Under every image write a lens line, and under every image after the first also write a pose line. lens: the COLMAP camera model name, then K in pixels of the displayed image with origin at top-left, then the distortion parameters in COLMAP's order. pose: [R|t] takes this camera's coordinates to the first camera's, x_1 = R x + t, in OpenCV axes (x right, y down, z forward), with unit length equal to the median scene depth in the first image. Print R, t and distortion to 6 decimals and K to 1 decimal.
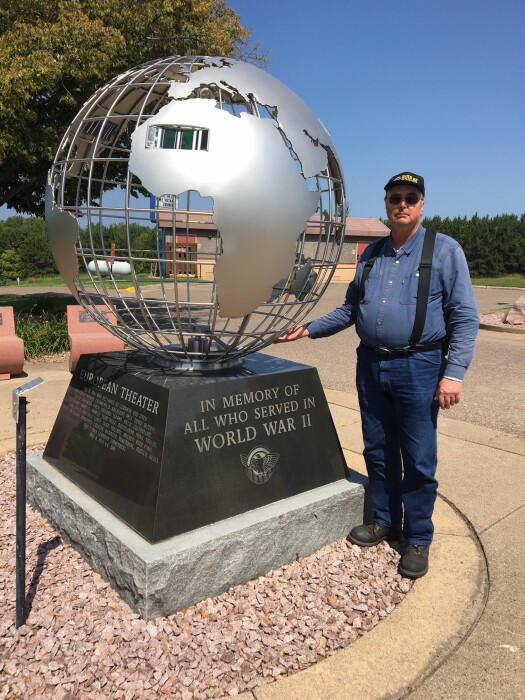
lens RADIAL K [[582.0, 0, 264.2], [0, 582.0, 357.7], [0, 0, 1]] dist [0.072623, -0.106606]
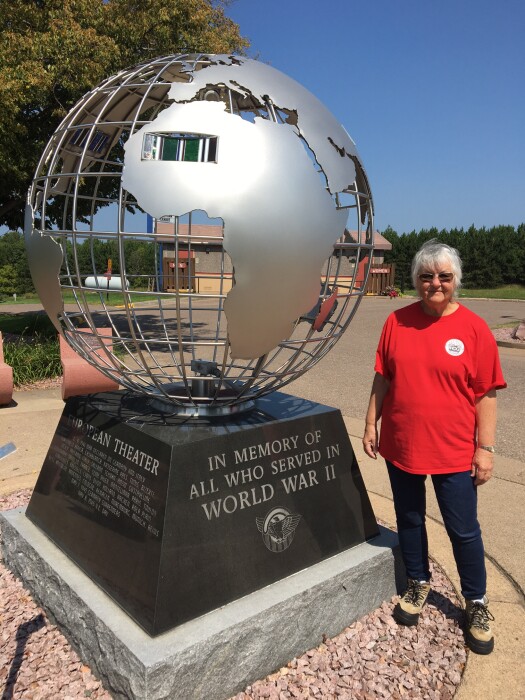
lens RADIAL K [[582.0, 0, 264.2], [0, 582.0, 357.7], [0, 0, 1]] dist [0.072623, -0.106606]
pose [[0.999933, -0.010923, 0.003731, -0.028108], [0.011000, 0.999714, -0.021235, -0.046934], [-0.003498, 0.021275, 0.999768, 0.141815]]
